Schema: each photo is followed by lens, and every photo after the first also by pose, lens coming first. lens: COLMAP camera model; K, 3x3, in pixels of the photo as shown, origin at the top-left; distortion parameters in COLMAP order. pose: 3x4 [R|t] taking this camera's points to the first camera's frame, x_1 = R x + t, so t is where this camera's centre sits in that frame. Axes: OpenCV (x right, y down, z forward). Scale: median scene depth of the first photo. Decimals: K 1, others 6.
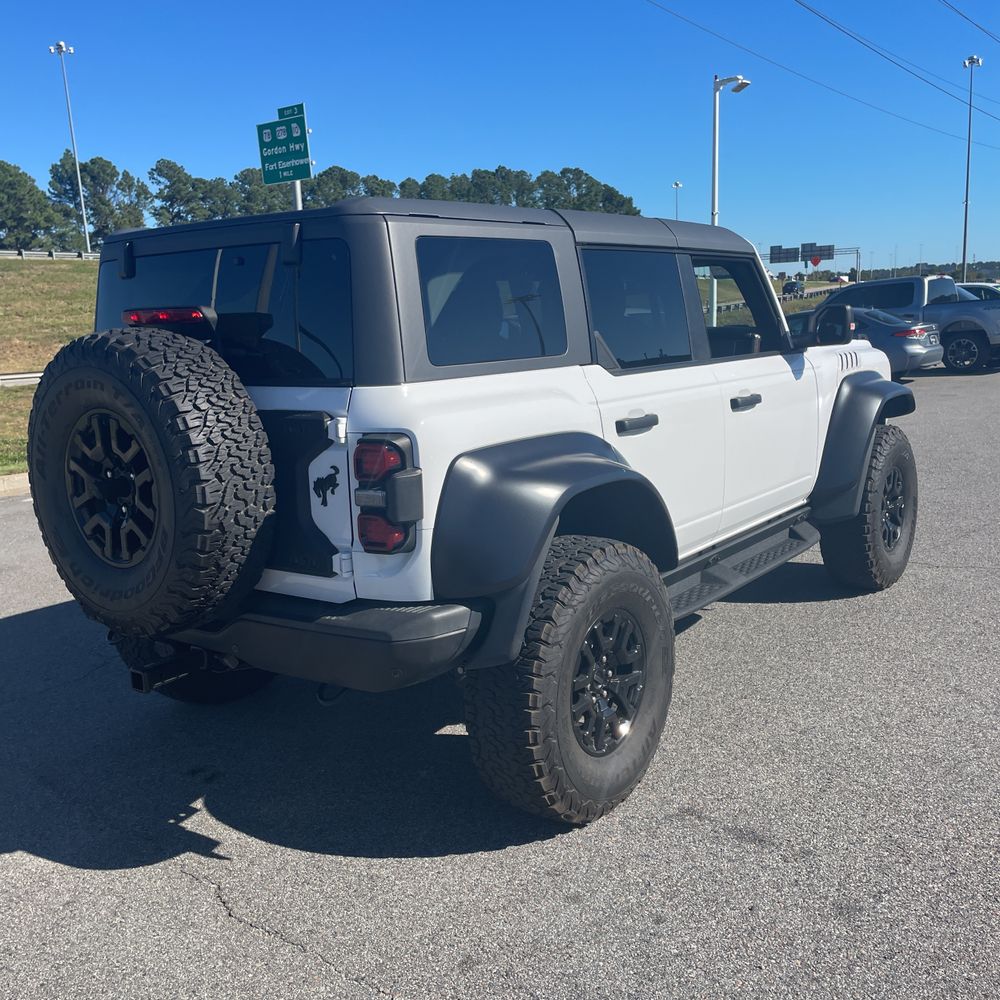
lens RADIAL K [[1015.9, 0, 491.3], [0, 1015.9, 499.2], [0, 0, 1]] dist [0.040815, 0.000000]
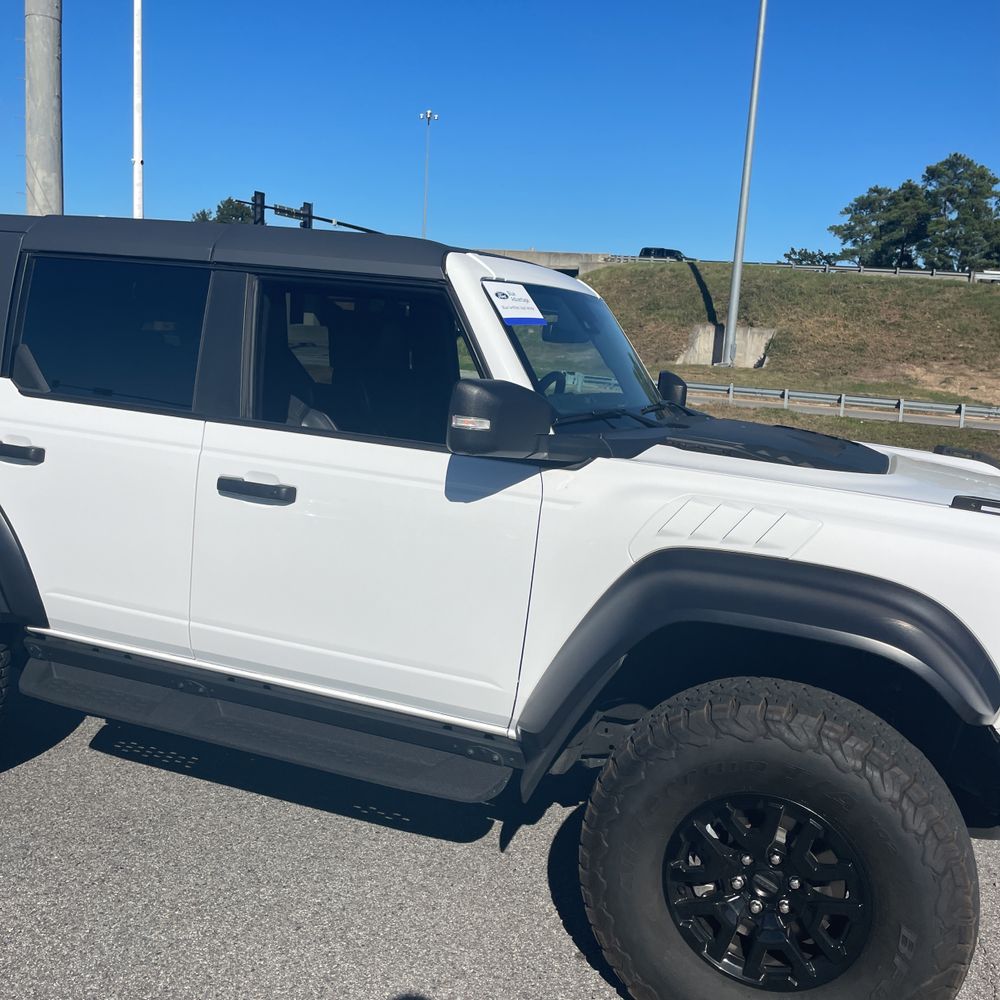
lens RADIAL K [[1015.9, 0, 509.6], [0, 1015.9, 493.9], [0, 0, 1]] dist [0.040815, 0.000000]
pose [[0.275633, 0.214023, -0.937134, 0.183219], [-0.256701, 0.955883, 0.142803, -0.045939], [0.926354, 0.201203, 0.318412, 0.185484]]
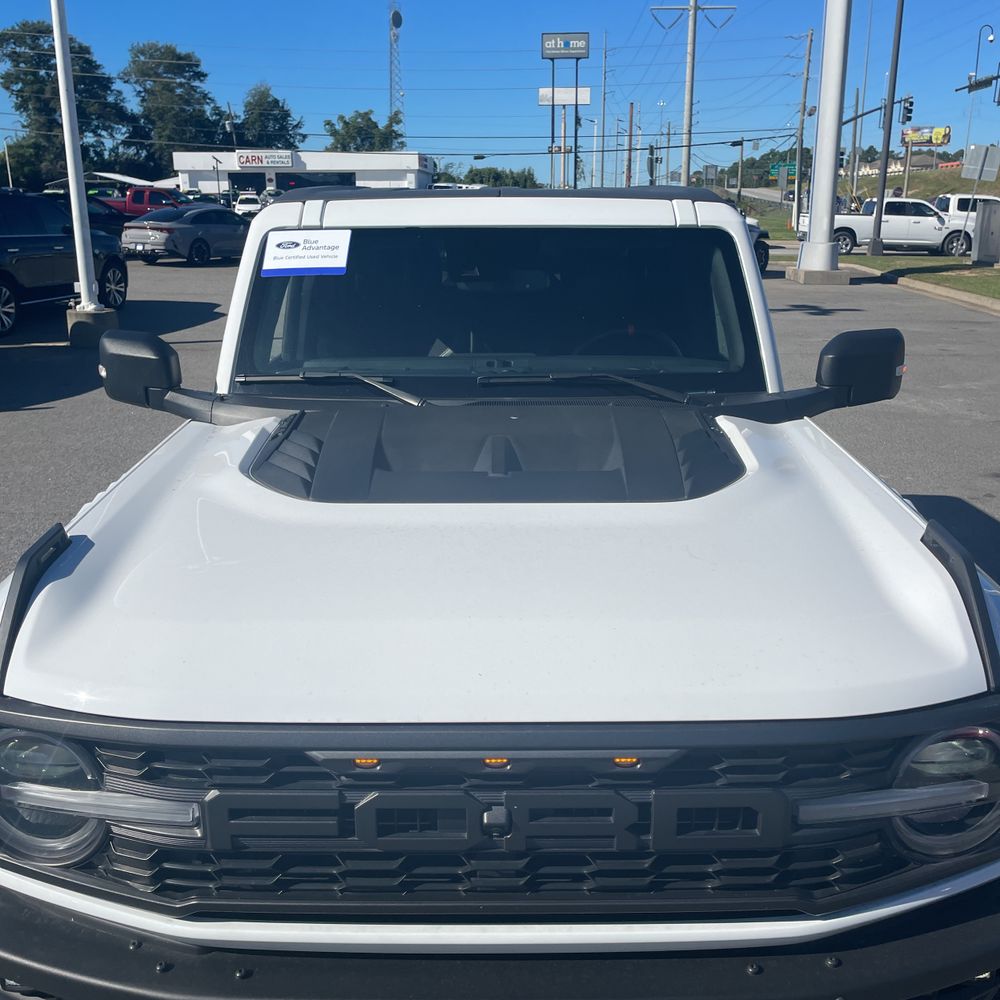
lens RADIAL K [[1015.9, 0, 499.5], [0, 1015.9, 499.7], [0, 0, 1]] dist [0.040815, 0.000000]
pose [[-0.796497, 0.211389, -0.566486, 0.112027], [-0.079475, 0.892165, 0.444663, -0.081964], [0.599396, 0.399194, -0.693807, 0.338871]]
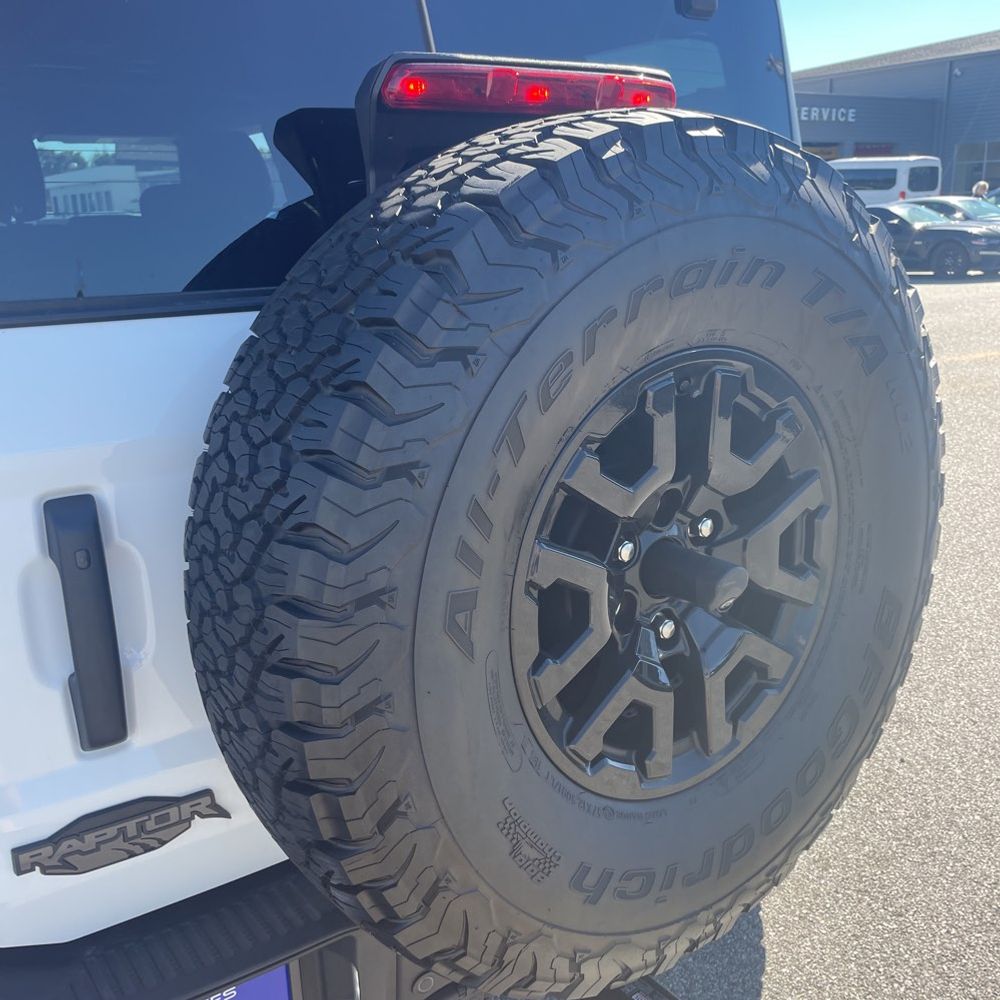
lens RADIAL K [[1015.9, 0, 503.6], [0, 1015.9, 491.3], [0, 0, 1]] dist [0.040815, 0.000000]
pose [[0.281116, -0.220304, 0.934045, -0.096503], [0.199596, 0.965432, 0.167636, -0.014946], [-0.938688, 0.139306, 0.315370, 0.128762]]
